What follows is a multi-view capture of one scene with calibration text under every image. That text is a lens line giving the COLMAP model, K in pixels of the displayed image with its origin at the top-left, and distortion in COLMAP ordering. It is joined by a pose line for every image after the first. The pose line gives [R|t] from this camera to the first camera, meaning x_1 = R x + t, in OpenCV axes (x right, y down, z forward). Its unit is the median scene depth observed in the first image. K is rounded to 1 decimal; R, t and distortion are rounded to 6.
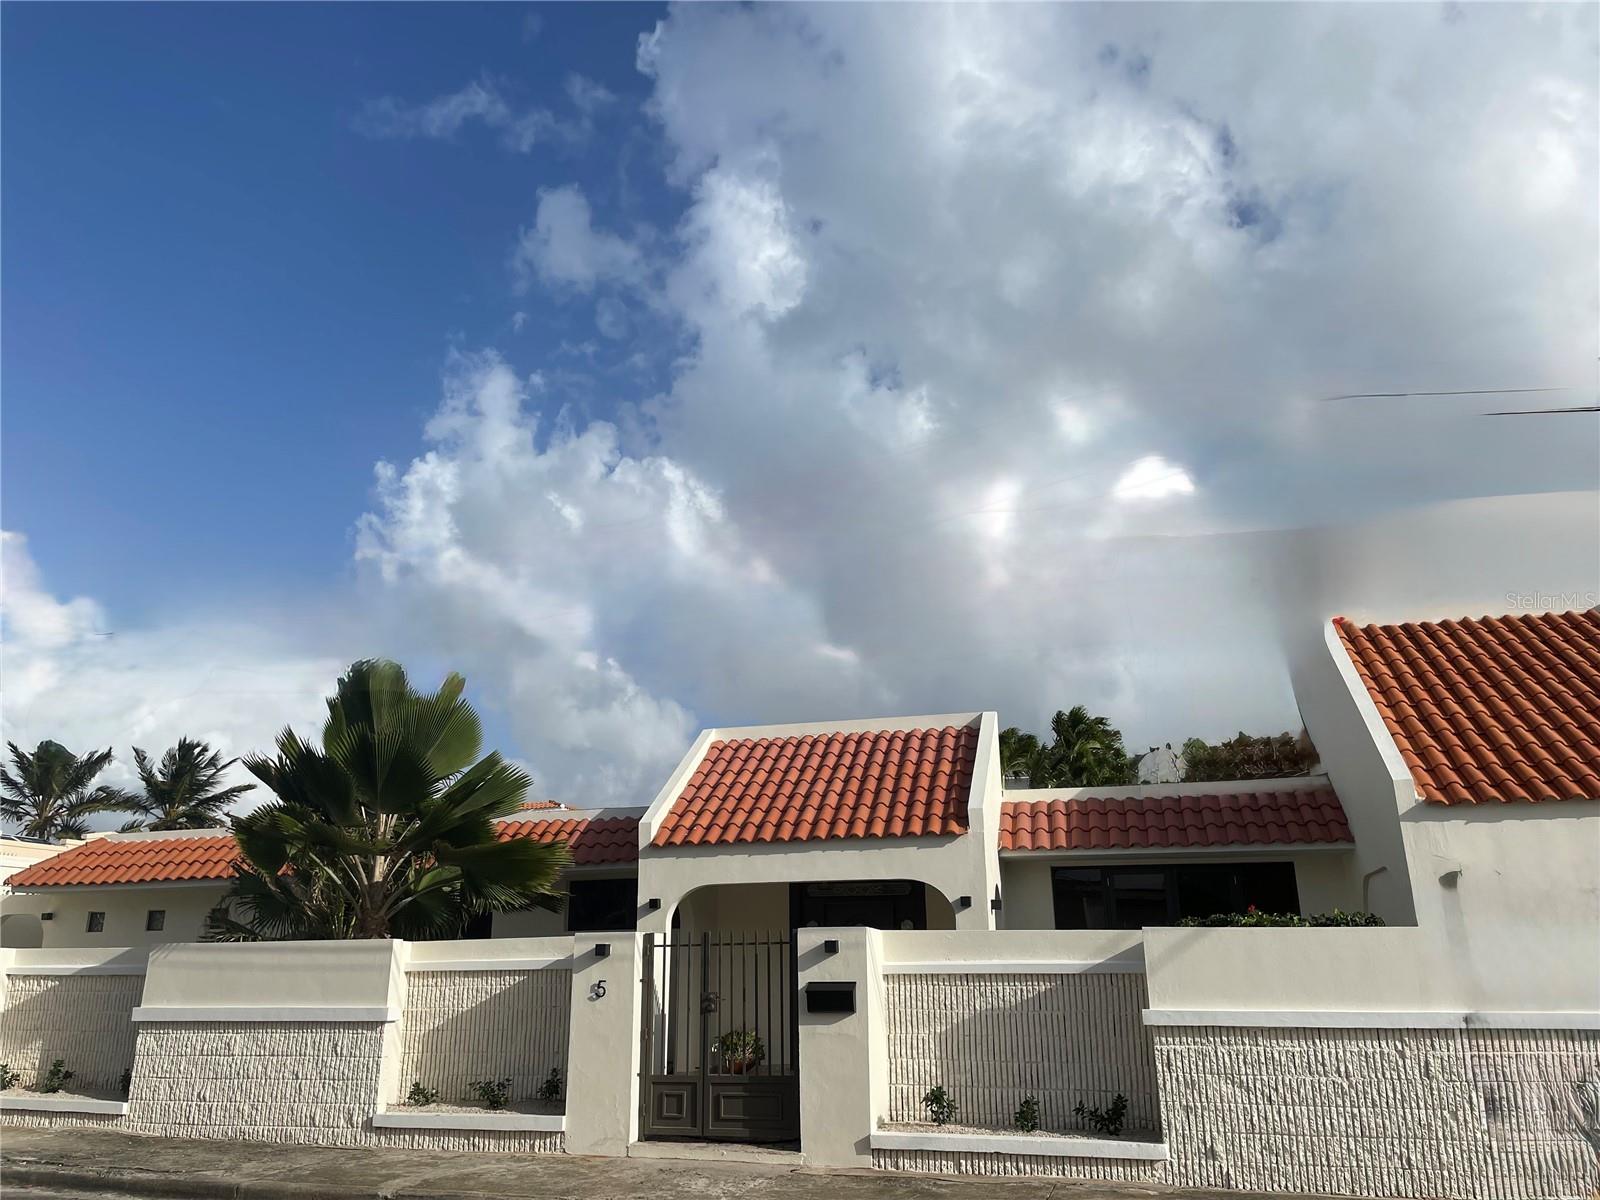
lens RADIAL K [[1232.4, 0, 779.4], [0, 1232.4, 574.9], [0, 0, 1]] dist [0.090274, -0.118623]
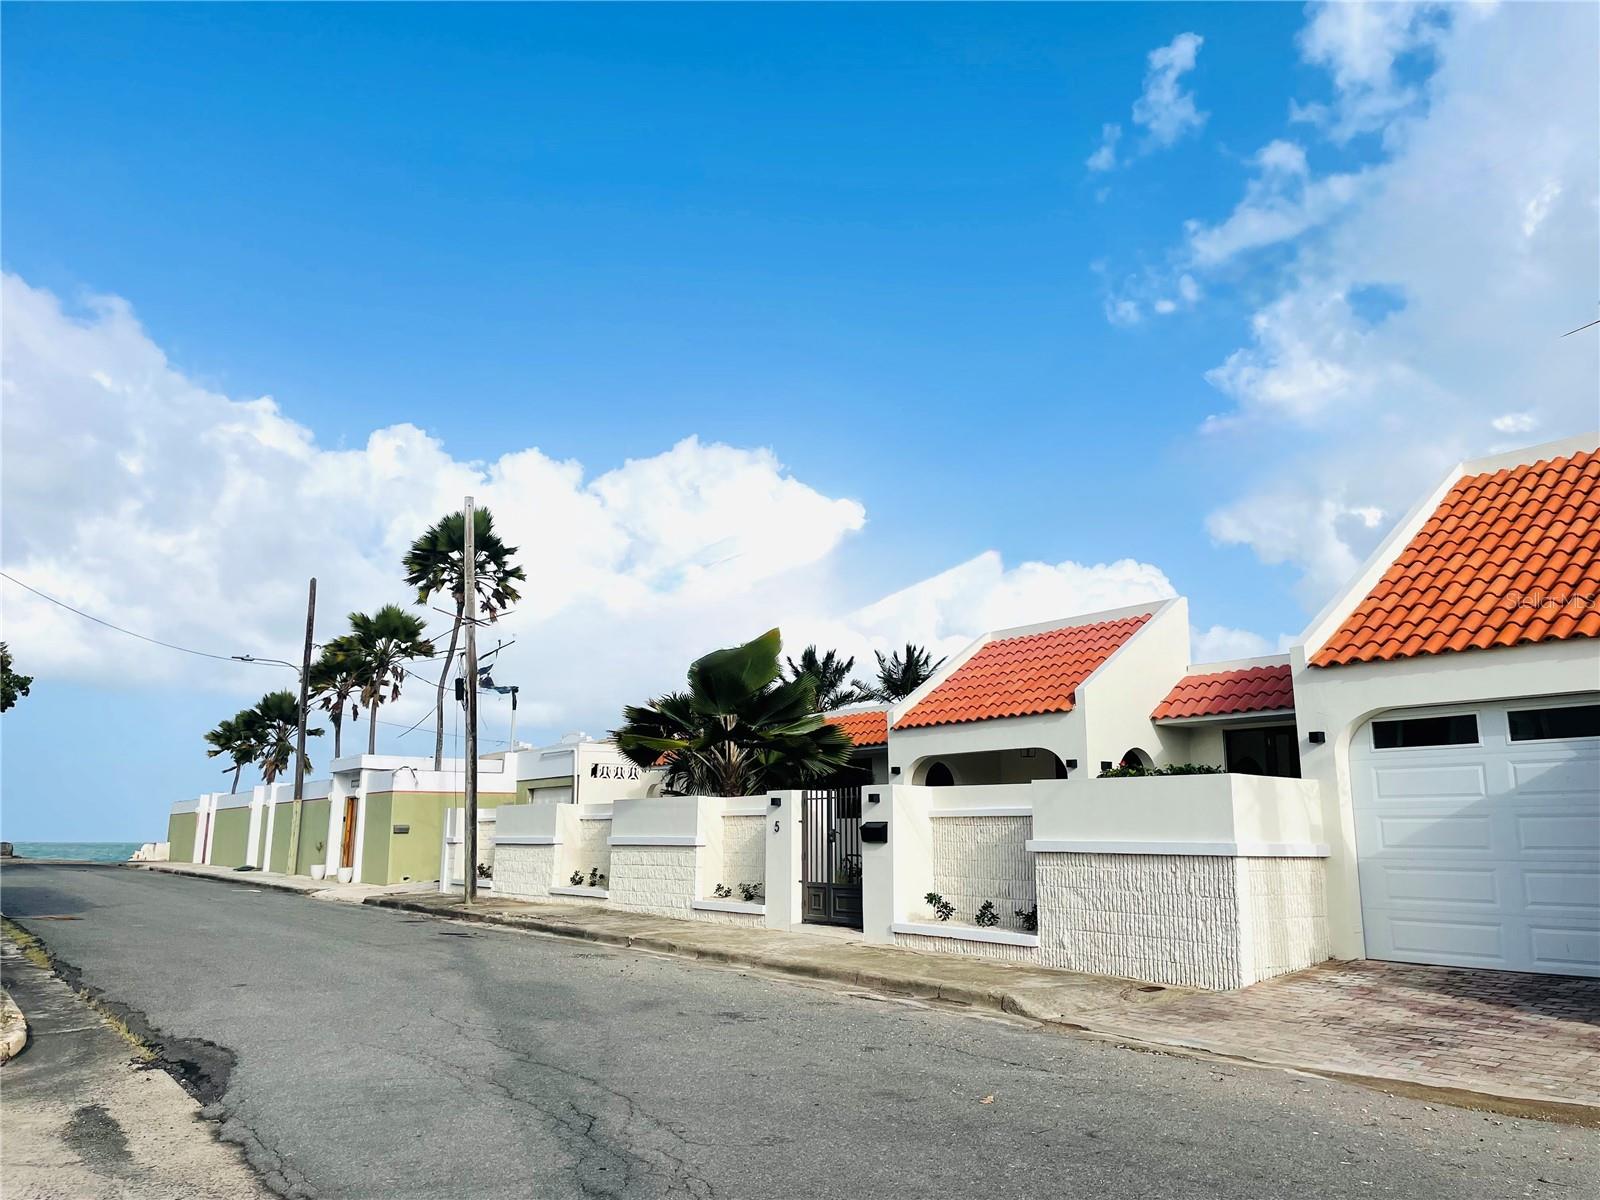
lens RADIAL K [[1232.4, 0, 779.4], [0, 1232.4, 574.9], [0, 0, 1]] dist [0.090274, -0.118623]
pose [[0.781402, -0.122313, -0.611924, 0.837715], [0.186033, 0.981674, 0.041337, -0.032967], [0.595653, -0.146139, 0.789836, -0.152074]]
